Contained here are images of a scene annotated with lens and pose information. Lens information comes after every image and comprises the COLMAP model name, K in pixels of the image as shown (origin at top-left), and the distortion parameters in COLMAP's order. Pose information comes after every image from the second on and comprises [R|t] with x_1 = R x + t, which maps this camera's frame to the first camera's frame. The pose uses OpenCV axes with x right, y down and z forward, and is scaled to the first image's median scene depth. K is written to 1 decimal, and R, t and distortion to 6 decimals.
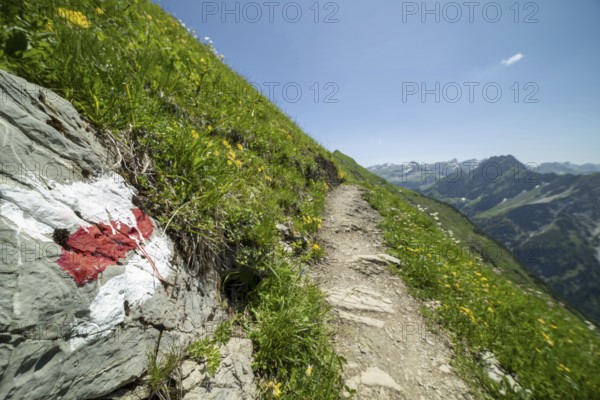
lens RADIAL K [[186.2, 0, 302.0], [0, 186.2, 196.2], [0, 0, 1]] dist [-0.000324, -0.000054]
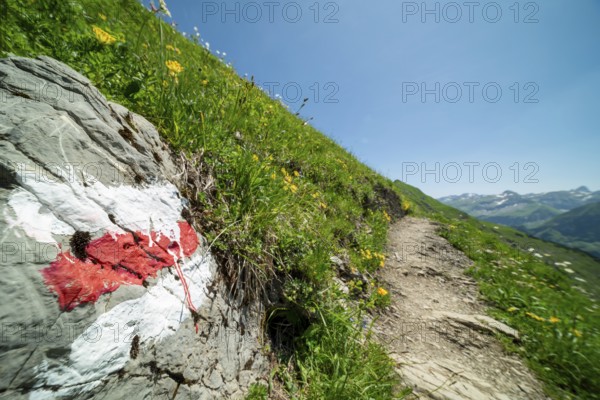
lens RADIAL K [[181.7, 0, 301.0], [0, 181.7, 197.1], [0, 0, 1]] dist [0.013111, -0.006682]
pose [[0.956733, 0.005273, -0.290918, -0.039847], [-0.054219, 0.985554, -0.160447, 0.039519], [0.285869, 0.169278, 0.943199, 0.185785]]
